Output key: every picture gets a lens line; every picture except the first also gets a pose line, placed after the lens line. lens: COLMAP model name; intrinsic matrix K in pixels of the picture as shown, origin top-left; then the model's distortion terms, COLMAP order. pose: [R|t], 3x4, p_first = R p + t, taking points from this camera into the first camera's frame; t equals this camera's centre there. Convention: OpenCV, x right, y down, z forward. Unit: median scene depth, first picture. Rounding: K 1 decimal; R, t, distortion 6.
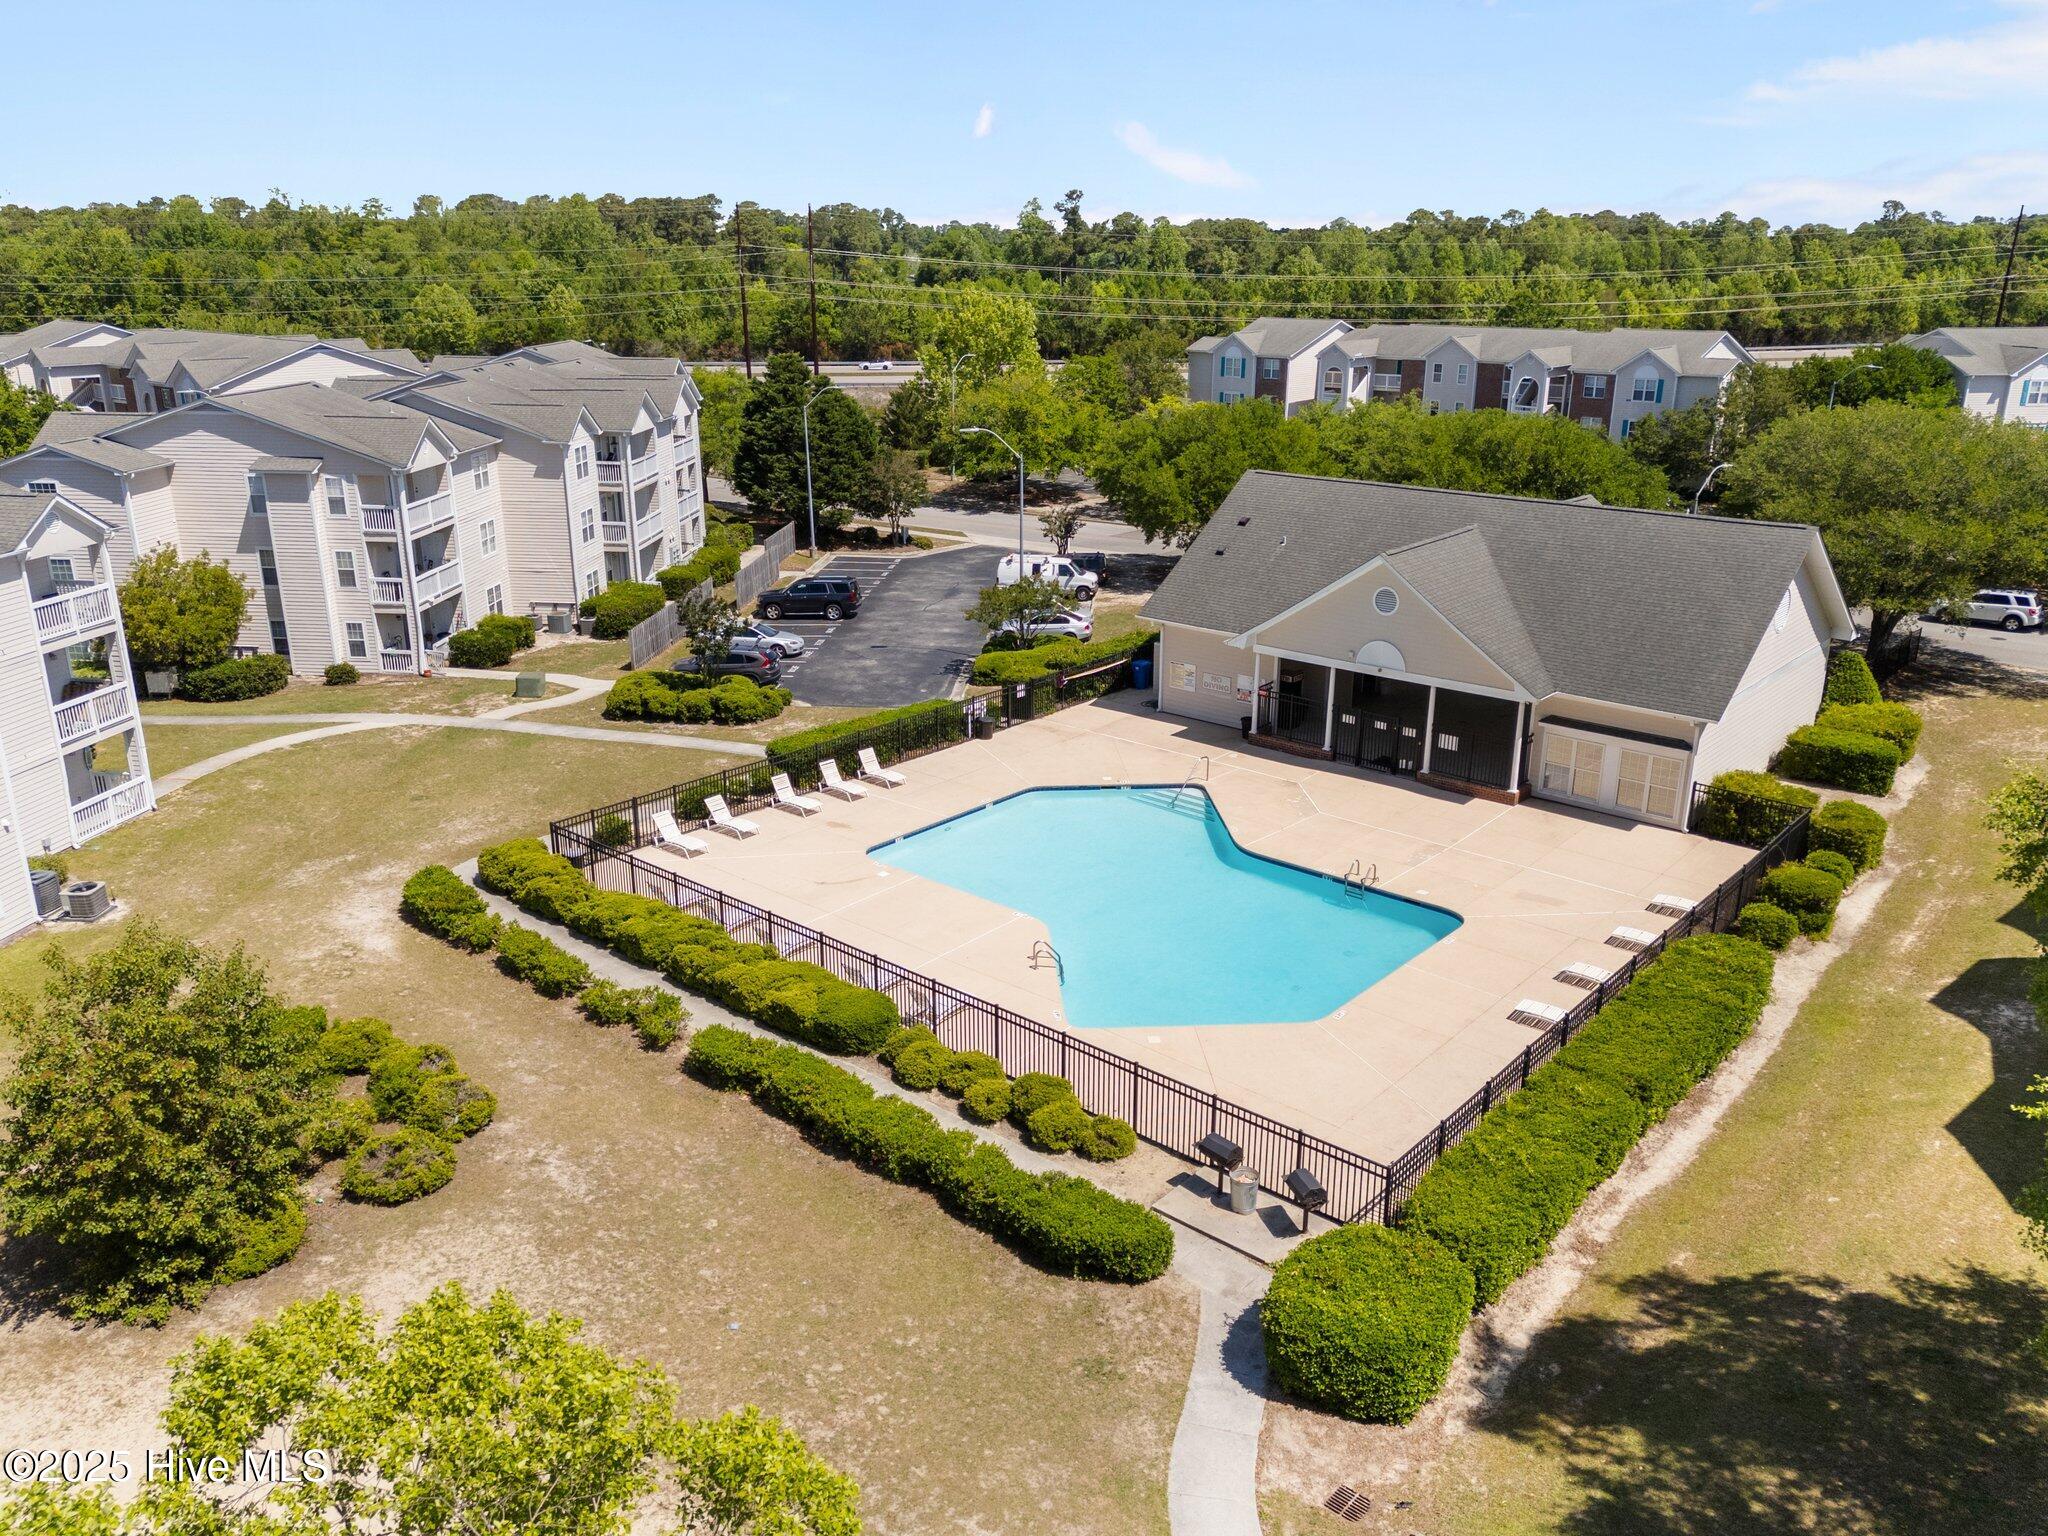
lens RADIAL K [[1505.6, 0, 1035.5], [0, 1505.6, 762.7], [0, 0, 1]] dist [0.072086, -0.056160]
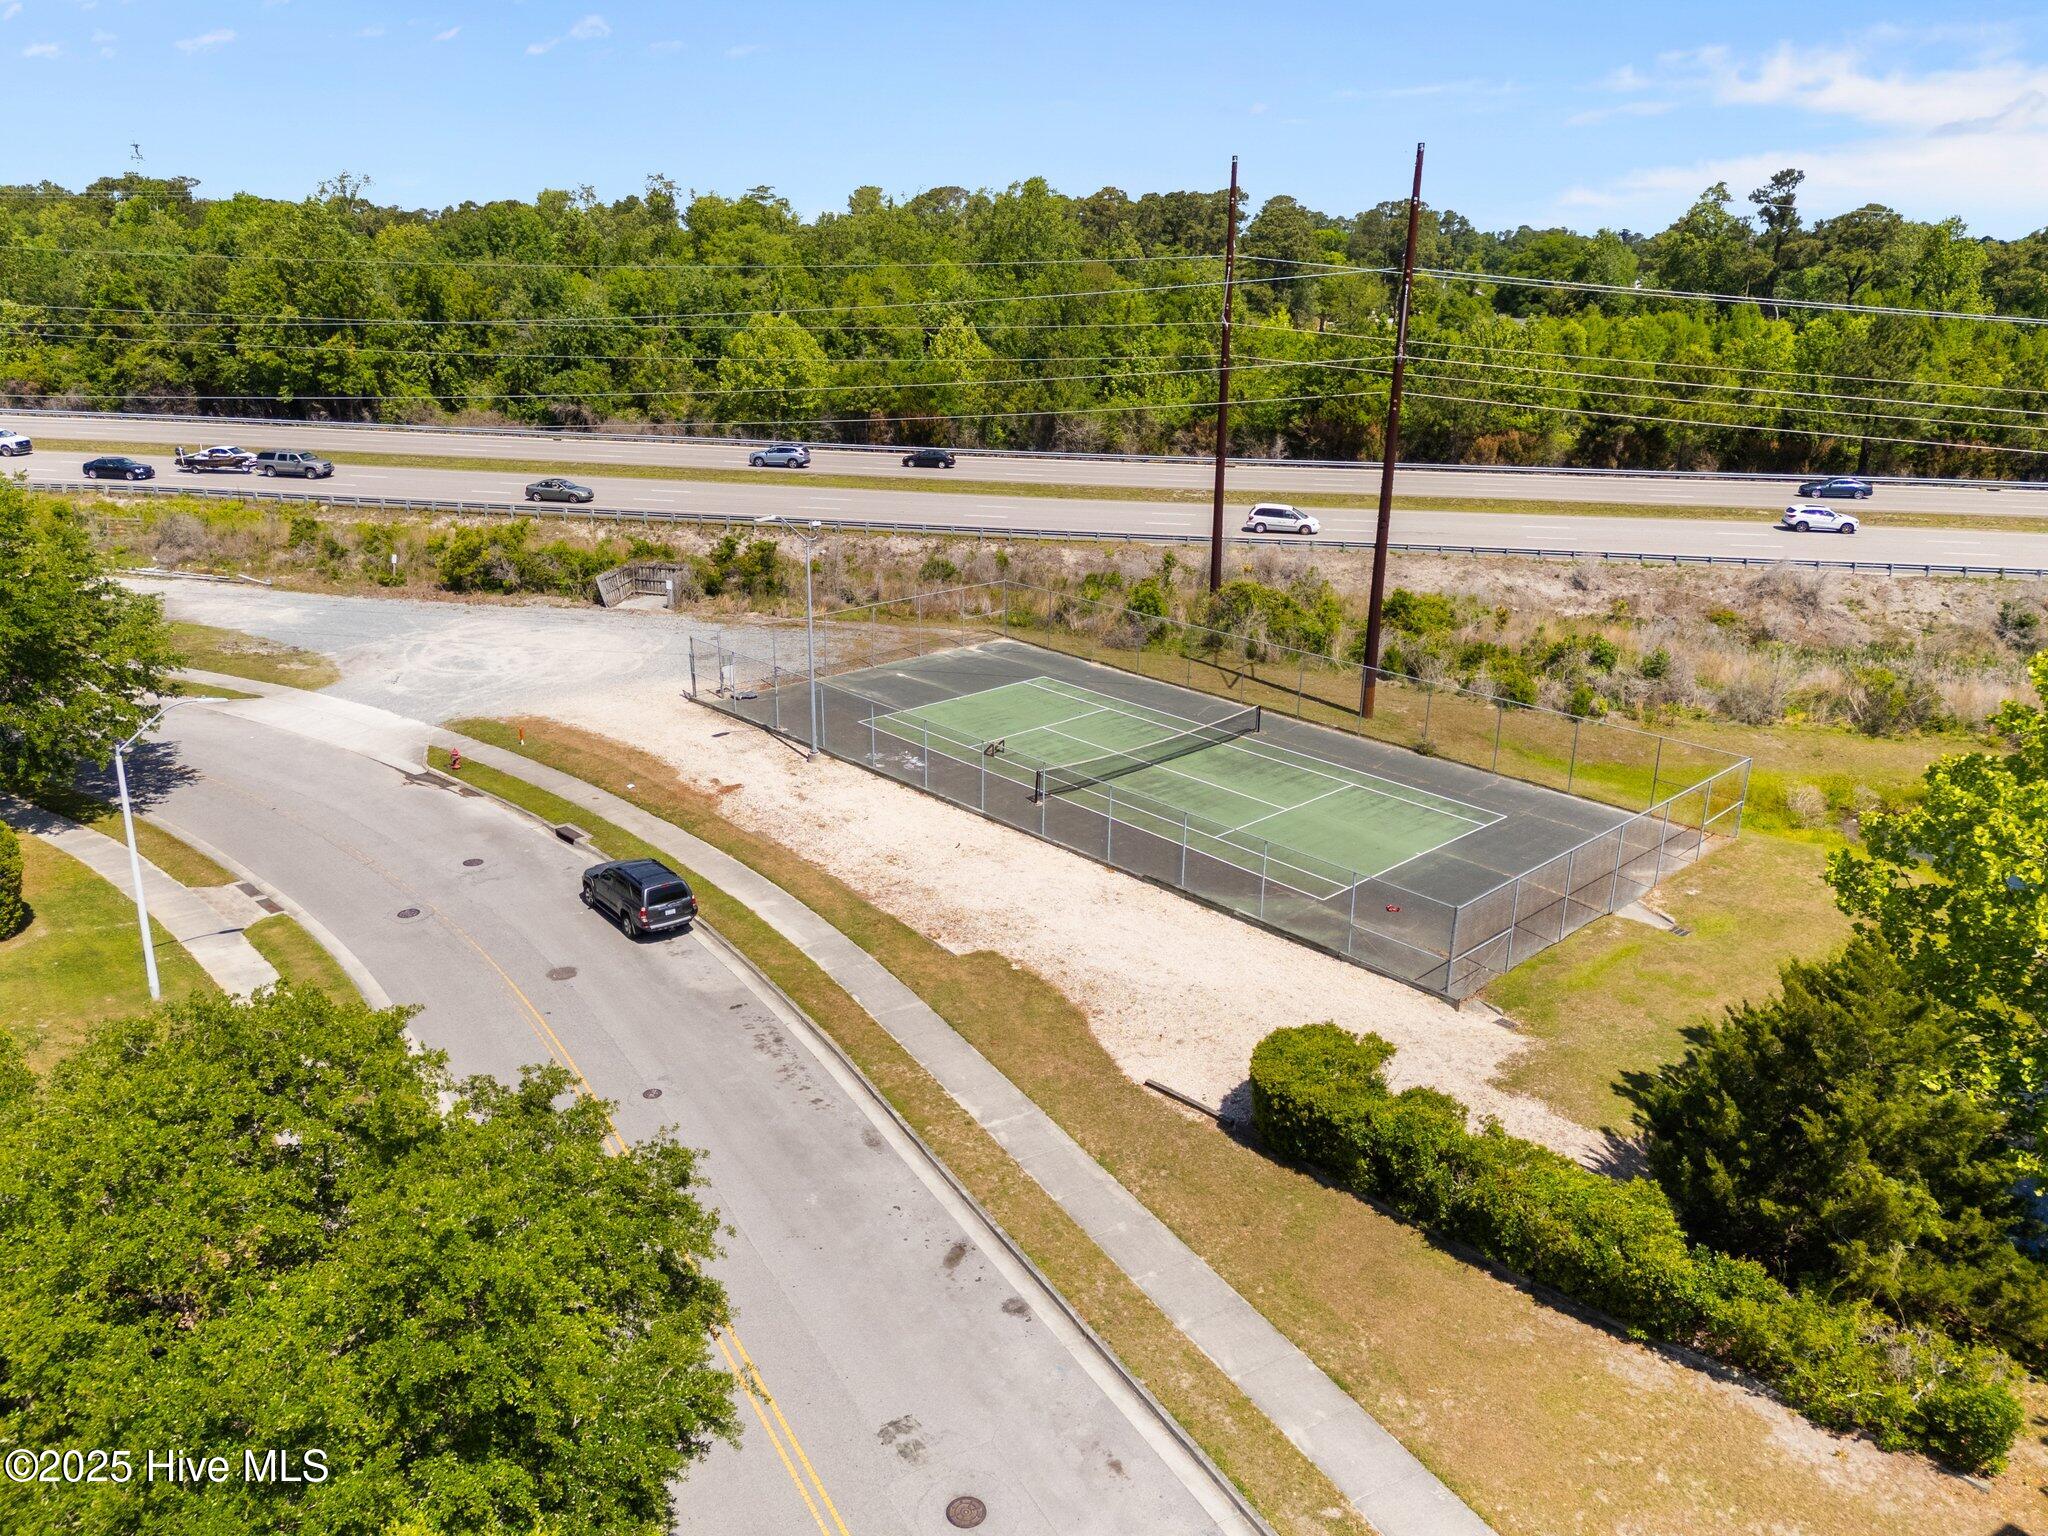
lens RADIAL K [[1505.6, 0, 1035.5], [0, 1505.6, 762.7], [0, 0, 1]] dist [0.072086, -0.056160]
pose [[0.945674, 0.116024, -0.303710, -0.049912], [-0.117363, 0.992992, 0.013906, -0.099089], [0.303195, 0.022494, 0.952663, 0.288841]]
